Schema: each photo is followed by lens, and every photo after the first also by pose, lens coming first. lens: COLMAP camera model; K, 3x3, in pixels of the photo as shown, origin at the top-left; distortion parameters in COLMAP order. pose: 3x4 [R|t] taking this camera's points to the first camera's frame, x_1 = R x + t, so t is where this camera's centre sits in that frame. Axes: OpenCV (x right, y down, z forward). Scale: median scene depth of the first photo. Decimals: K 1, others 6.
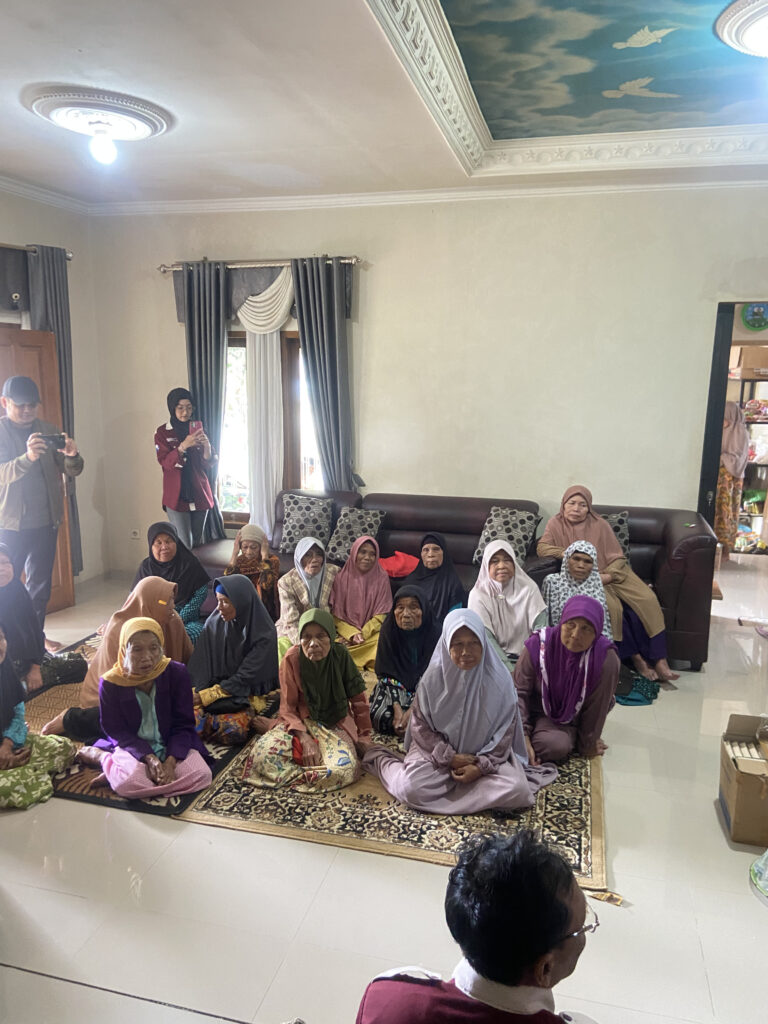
lens RADIAL K [[755.5, 0, 384.0], [0, 755.5, 512.0], [0, 0, 1]] dist [0.078550, -0.009432]
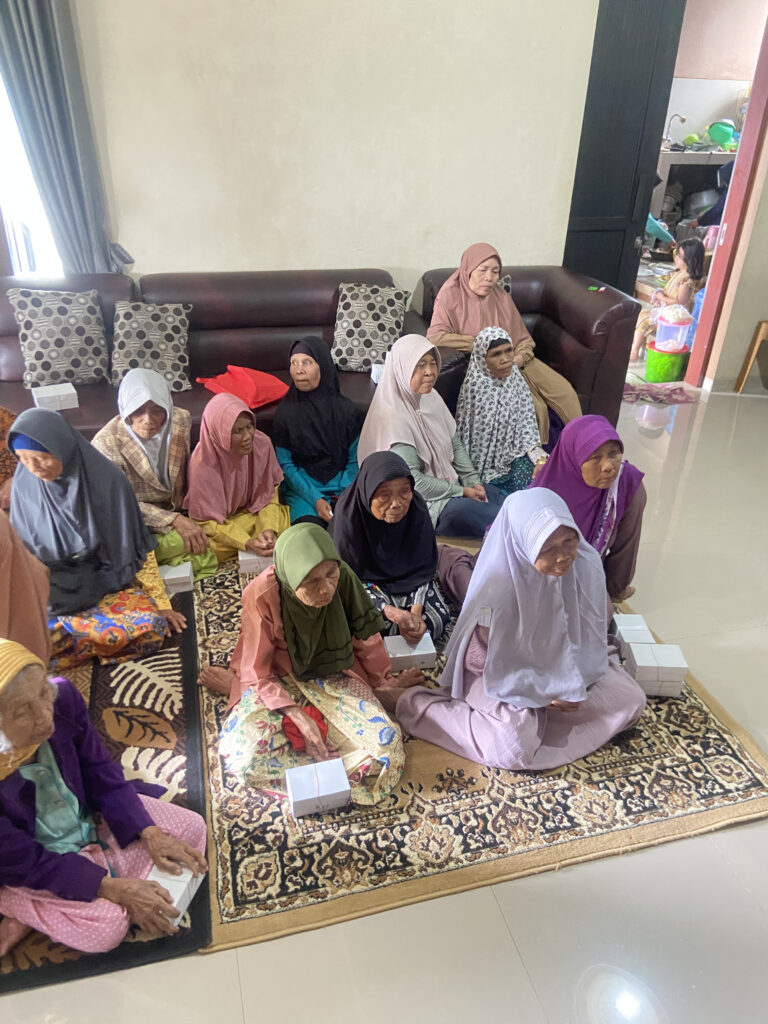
lens RADIAL K [[755.5, 0, 384.0], [0, 755.5, 512.0], [0, 0, 1]] dist [0.078550, -0.009432]
pose [[0.866533, -0.227773, 0.444118, -0.199344], [0.067694, 0.935212, 0.347558, -0.054180], [-0.494509, -0.271106, 0.825810, 0.328205]]
